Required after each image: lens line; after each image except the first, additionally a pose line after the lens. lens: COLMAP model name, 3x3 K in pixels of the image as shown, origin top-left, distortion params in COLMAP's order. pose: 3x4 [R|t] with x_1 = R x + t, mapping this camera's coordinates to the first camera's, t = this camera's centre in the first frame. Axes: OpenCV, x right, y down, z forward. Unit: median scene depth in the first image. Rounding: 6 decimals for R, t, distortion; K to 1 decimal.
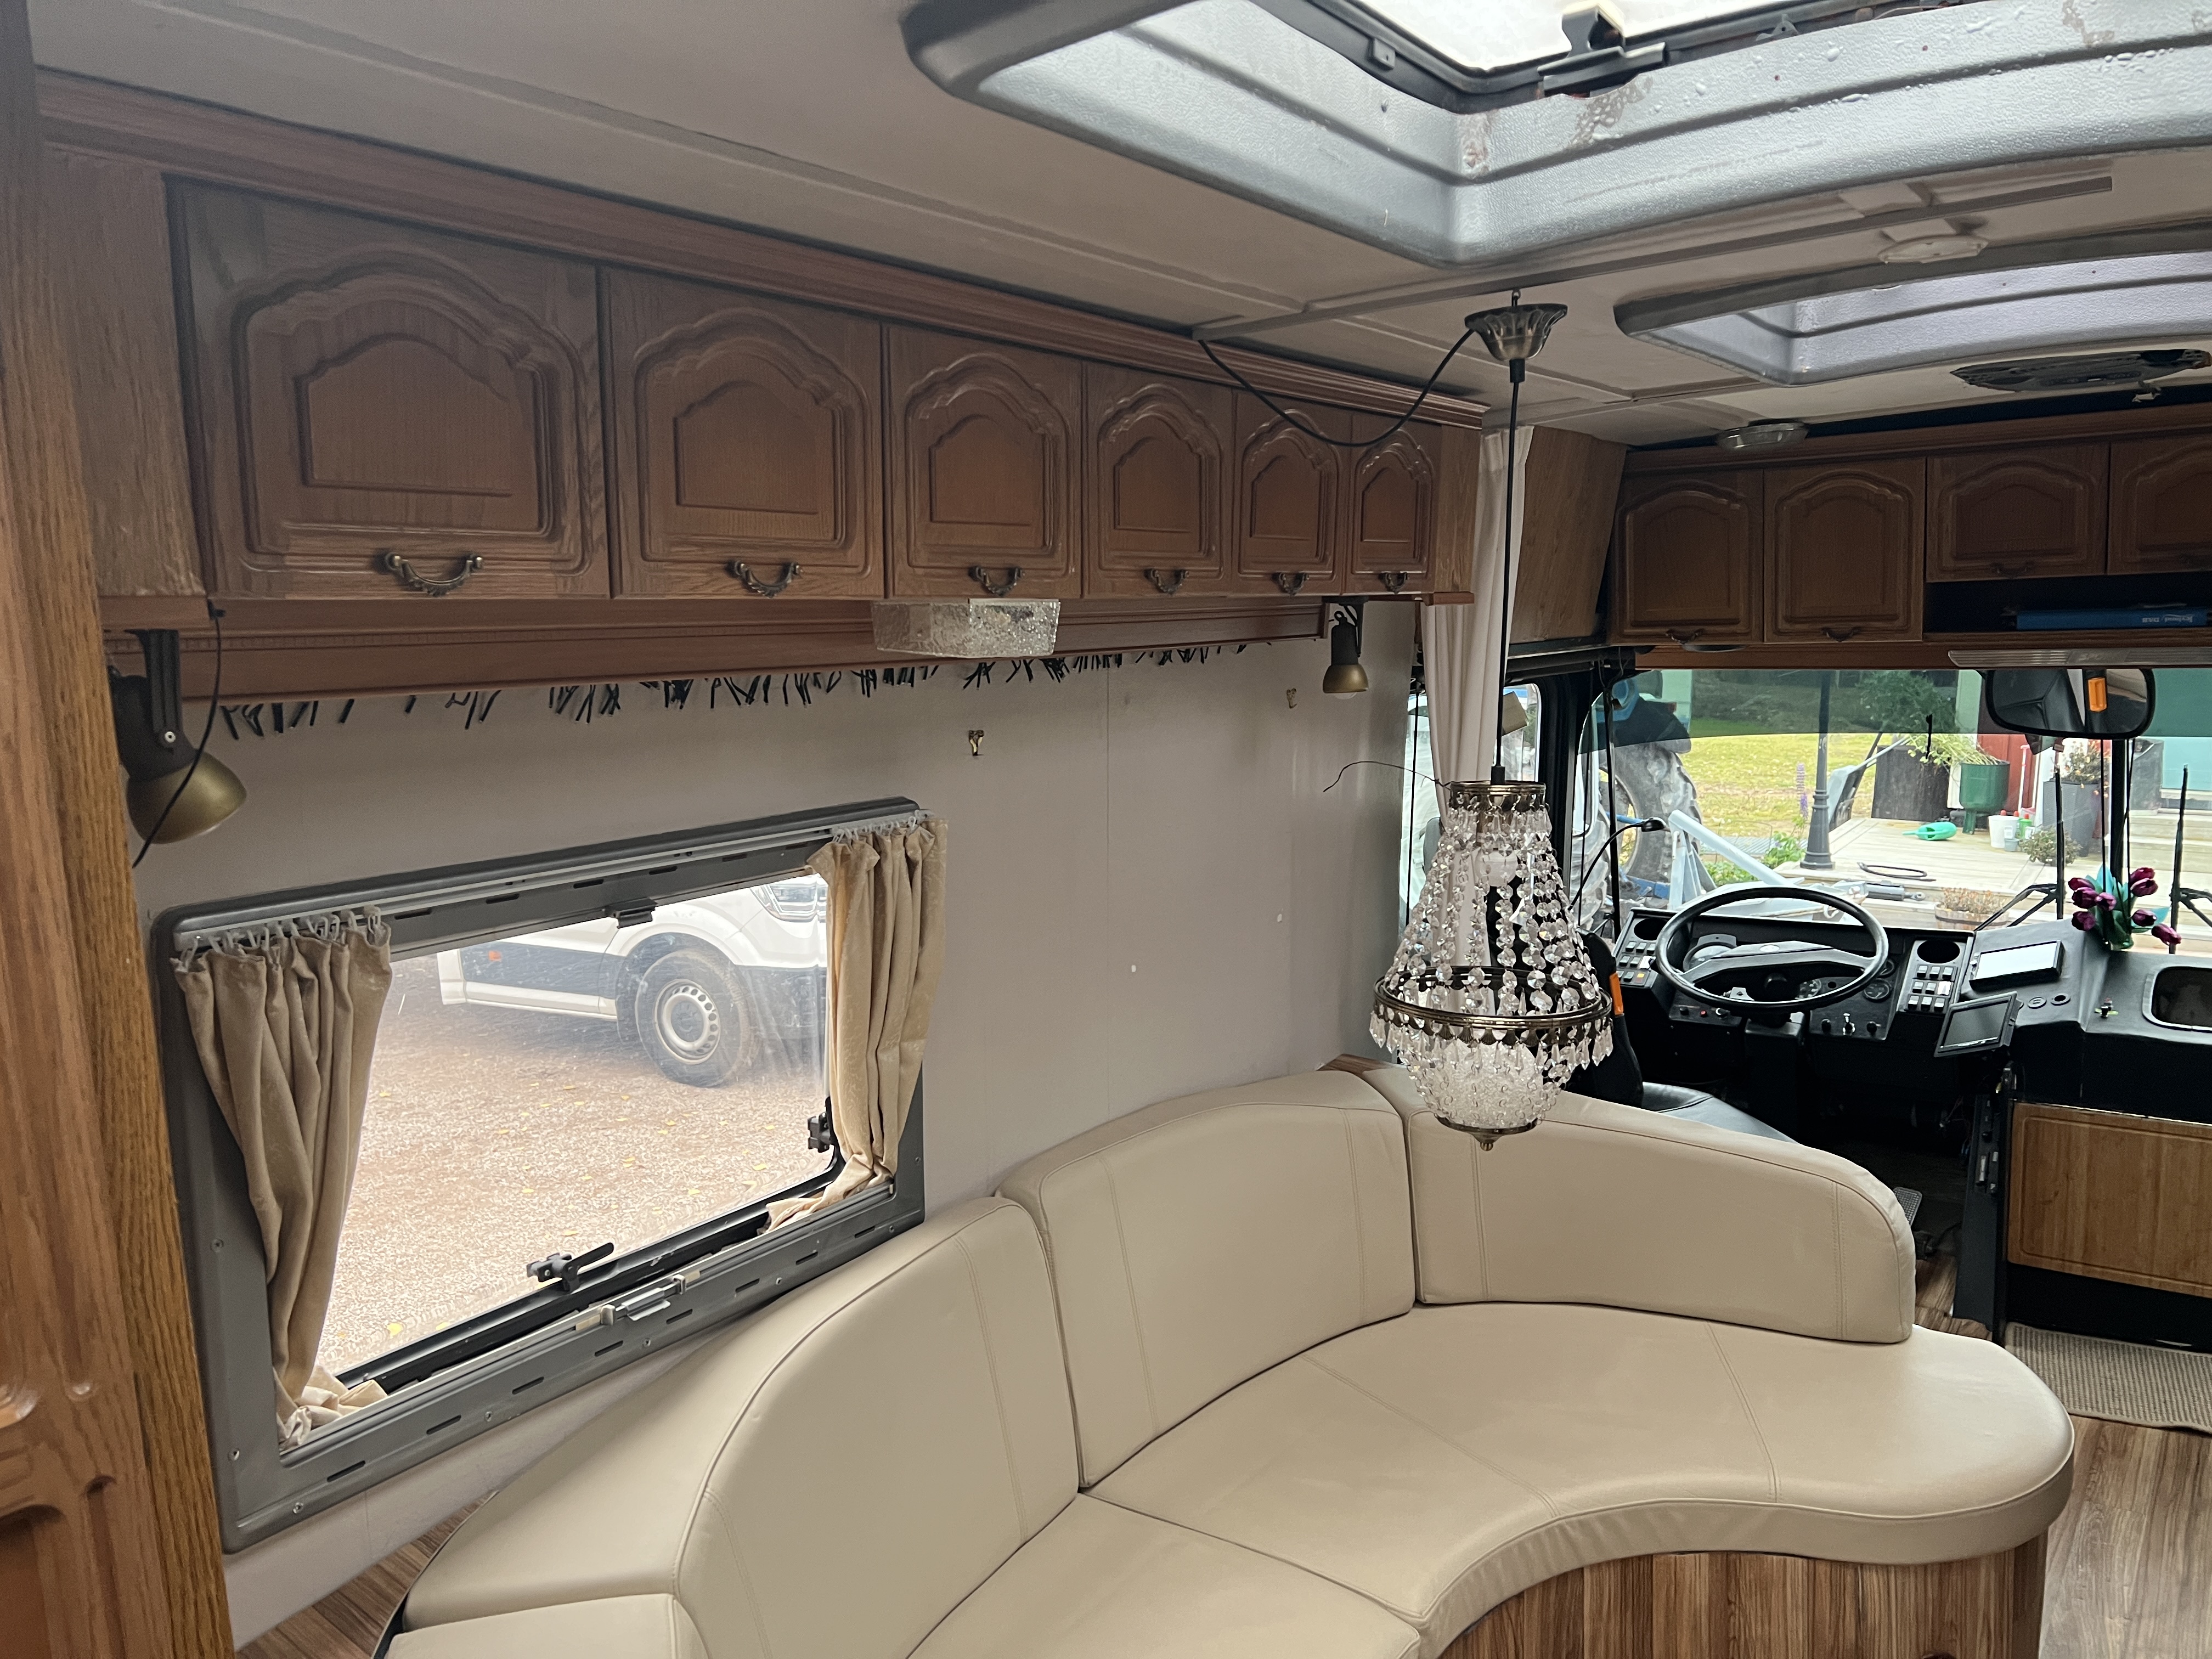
lens RADIAL K [[1656.3, 0, 1115.1], [0, 1656.3, 837.2], [0, 0, 1]] dist [0.056984, -0.061165]
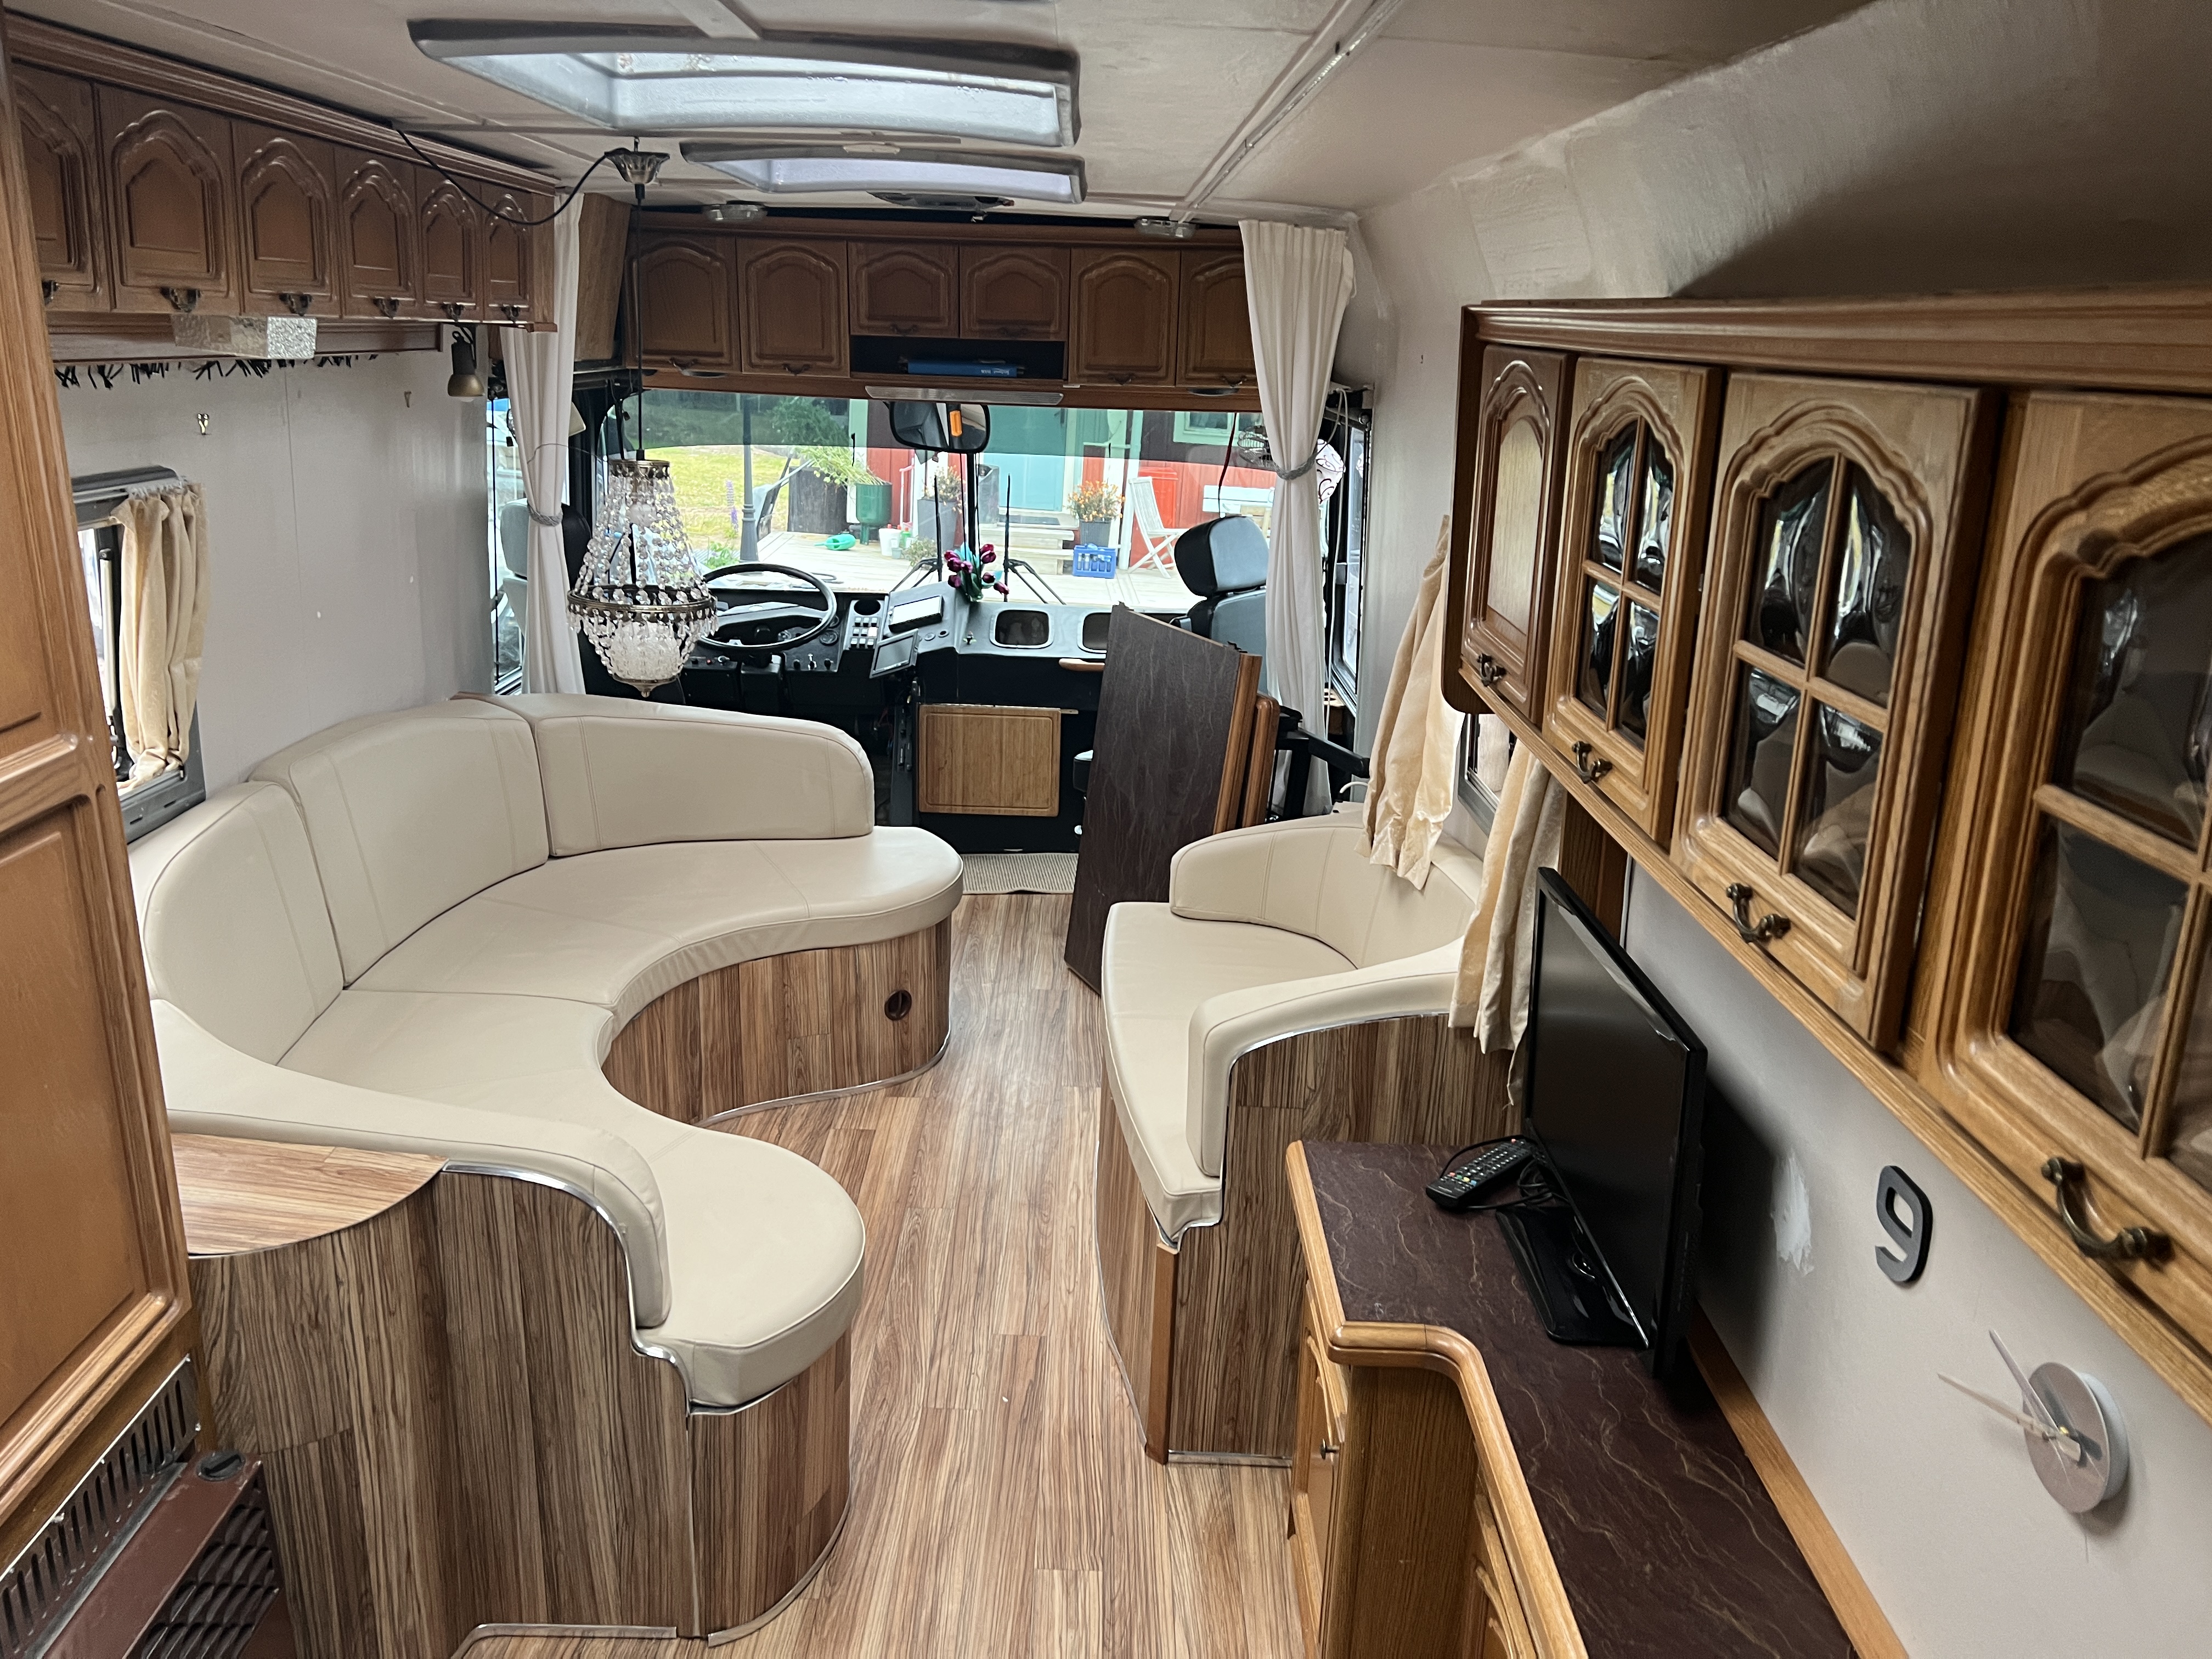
lens RADIAL K [[1656.3, 0, 1107.9], [0, 1656.3, 854.0], [0, 0, 1]] dist [0.056984, -0.061165]
pose [[0.813718, -0.116888, 0.569386, -0.204879], [0.017292, 0.984006, 0.177292, 0.035573], [-0.581003, -0.134420, 0.802725, -0.336572]]
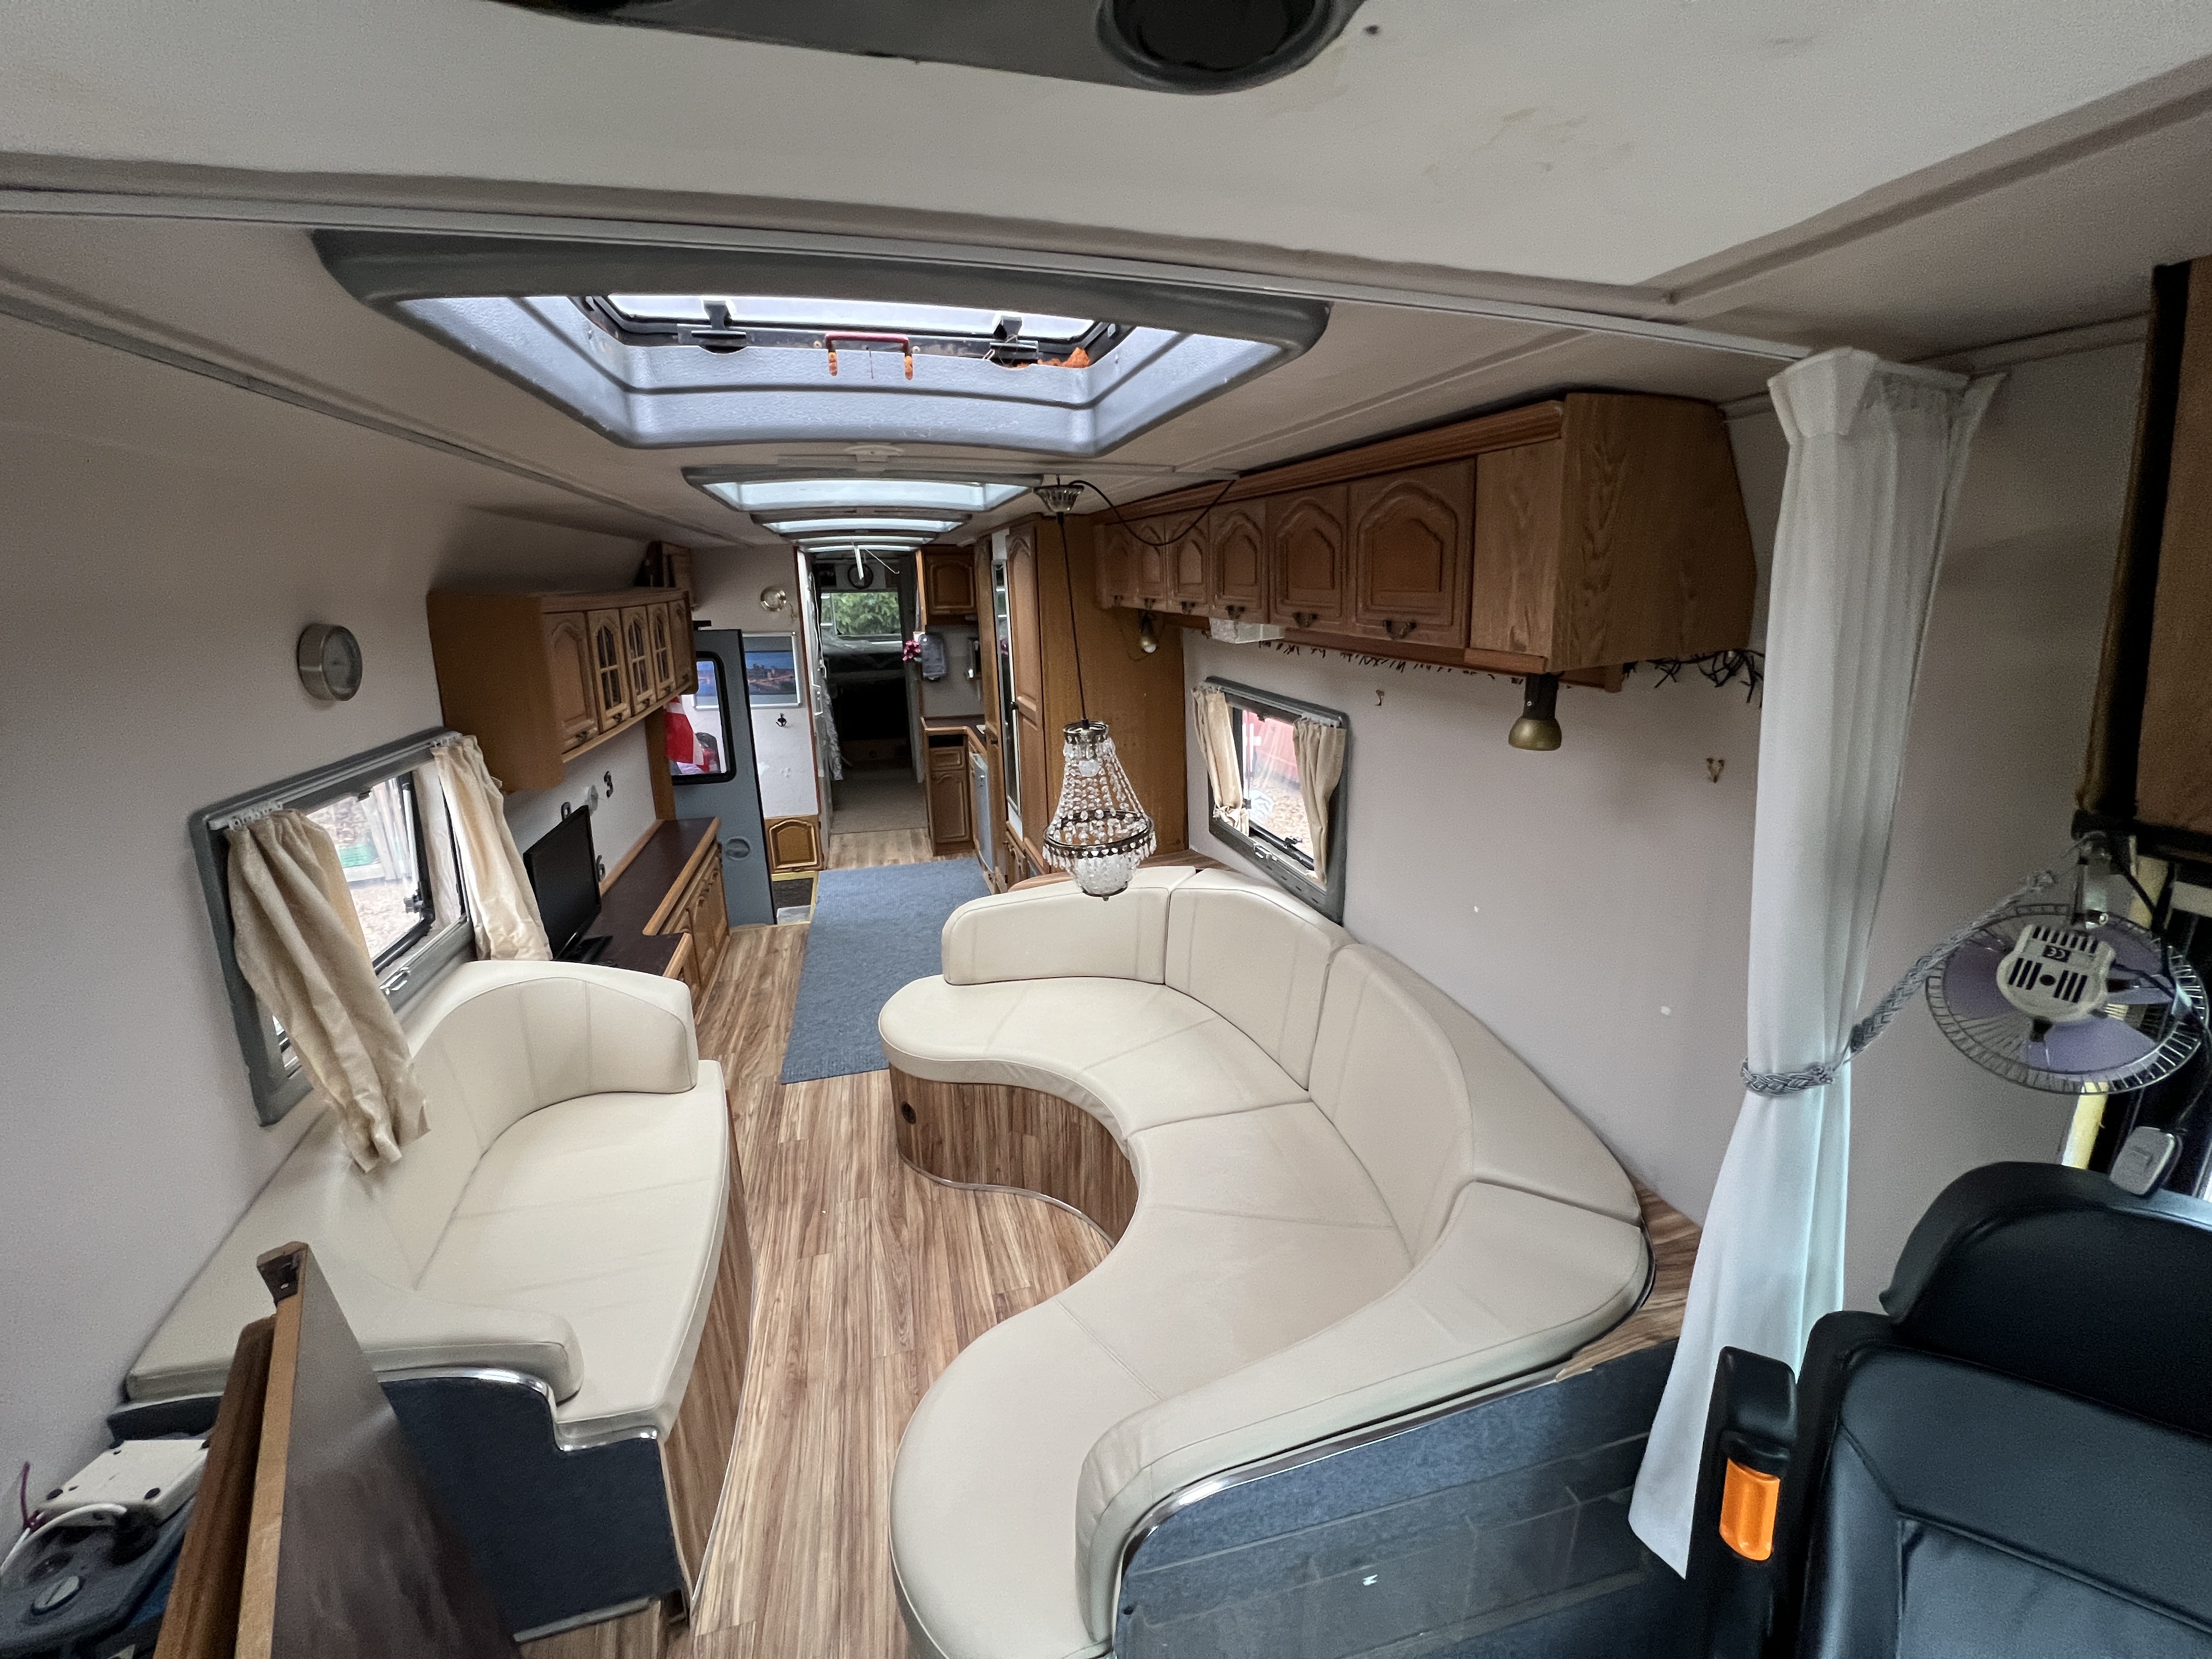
lens RADIAL K [[880.9, 0, 1107.2], [0, 880.9, 829.0], [0, 0, 1]] dist [-0.002407, 0.000245]
pose [[-0.639456, 0.251161, -0.726646, 0.575871], [-0.070164, 0.922127, 0.380472, -0.188174], [0.765619, 0.294279, -0.572037, 0.961745]]
